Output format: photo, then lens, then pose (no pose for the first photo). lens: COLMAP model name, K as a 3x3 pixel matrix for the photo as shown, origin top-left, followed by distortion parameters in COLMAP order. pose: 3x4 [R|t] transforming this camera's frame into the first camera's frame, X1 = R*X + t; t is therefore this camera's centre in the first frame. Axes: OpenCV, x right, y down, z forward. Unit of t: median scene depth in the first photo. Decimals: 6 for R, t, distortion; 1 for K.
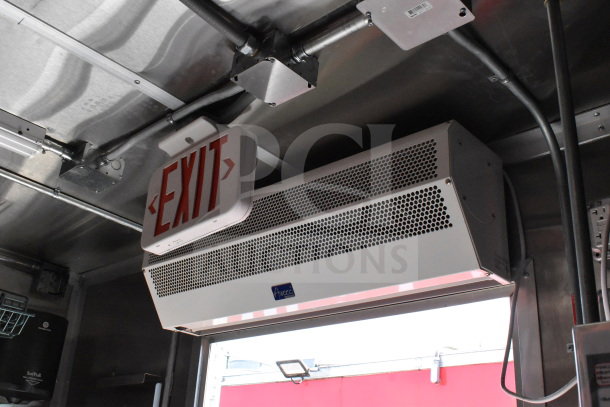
lens RADIAL K [[644.2, 0, 305.1], [0, 644.2, 203.9], [0, 0, 1]] dist [-0.041444, 0.000000]
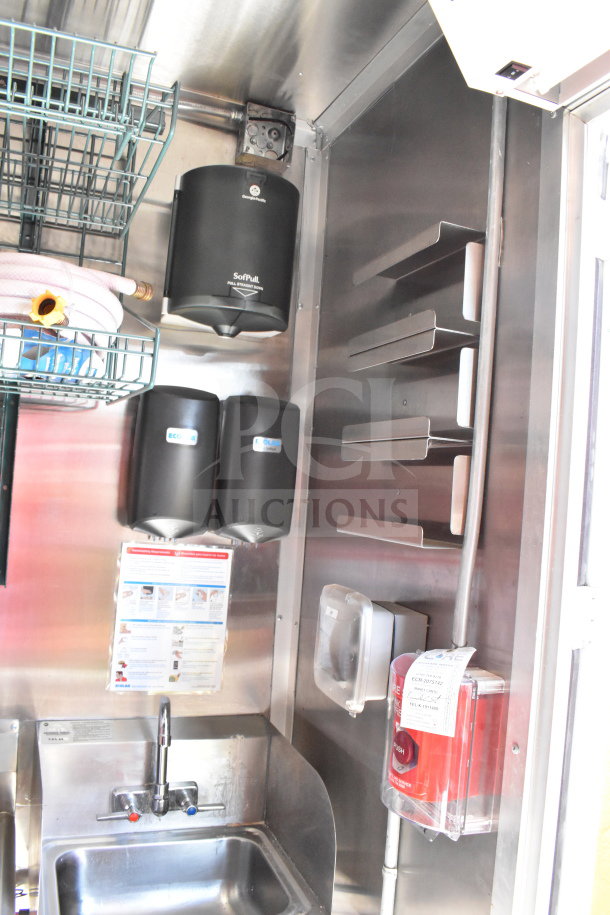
lens RADIAL K [[722.7, 0, 301.4], [0, 722.7, 458.3], [0, 0, 1]] dist [-0.092789, 0.014102]
pose [[0.899913, -0.009650, -0.435964, -0.108727], [0.157952, 0.939079, 0.305257, 0.230199], [0.406459, -0.343565, 0.846613, 0.431219]]
